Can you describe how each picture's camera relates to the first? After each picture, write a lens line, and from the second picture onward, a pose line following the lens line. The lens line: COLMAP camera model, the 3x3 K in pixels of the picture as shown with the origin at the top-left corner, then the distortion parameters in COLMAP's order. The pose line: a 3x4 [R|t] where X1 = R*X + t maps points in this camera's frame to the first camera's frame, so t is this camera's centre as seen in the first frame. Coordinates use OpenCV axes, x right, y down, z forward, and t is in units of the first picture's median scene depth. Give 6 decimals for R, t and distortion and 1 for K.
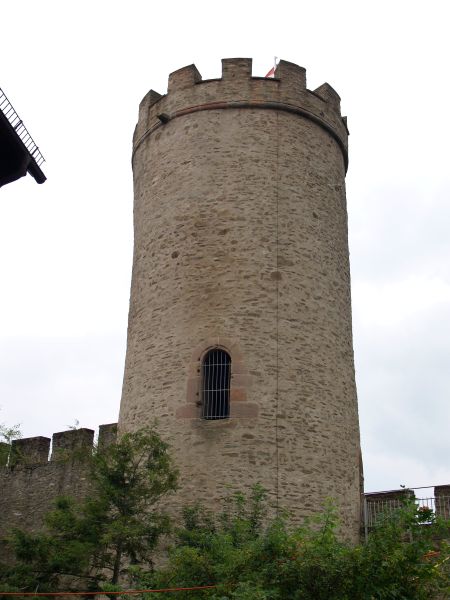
lens RADIAL K [[723.3, 0, 225.0], [0, 723.3, 300.0], [0, 0, 1]] dist [-0.089362, -0.005651]
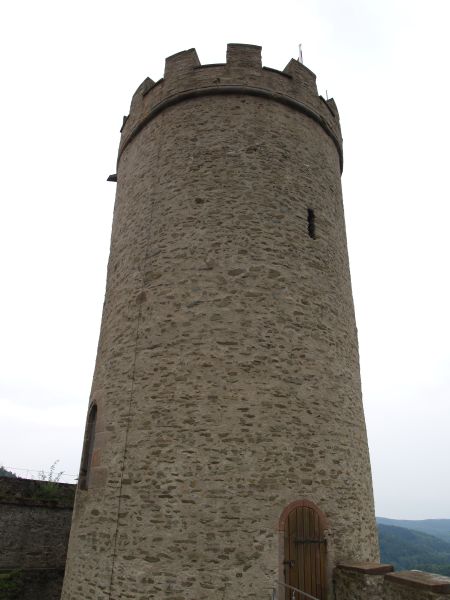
lens RADIAL K [[489.0, 0, 225.0], [0, 489.0, 300.0], [0, 0, 1]] dist [-0.114166, 0.066340]
pose [[0.660418, -0.326865, -0.676023, 0.542985], [0.309371, 0.938767, -0.151676, 0.088051], [0.684206, -0.108972, 0.721102, 0.711302]]
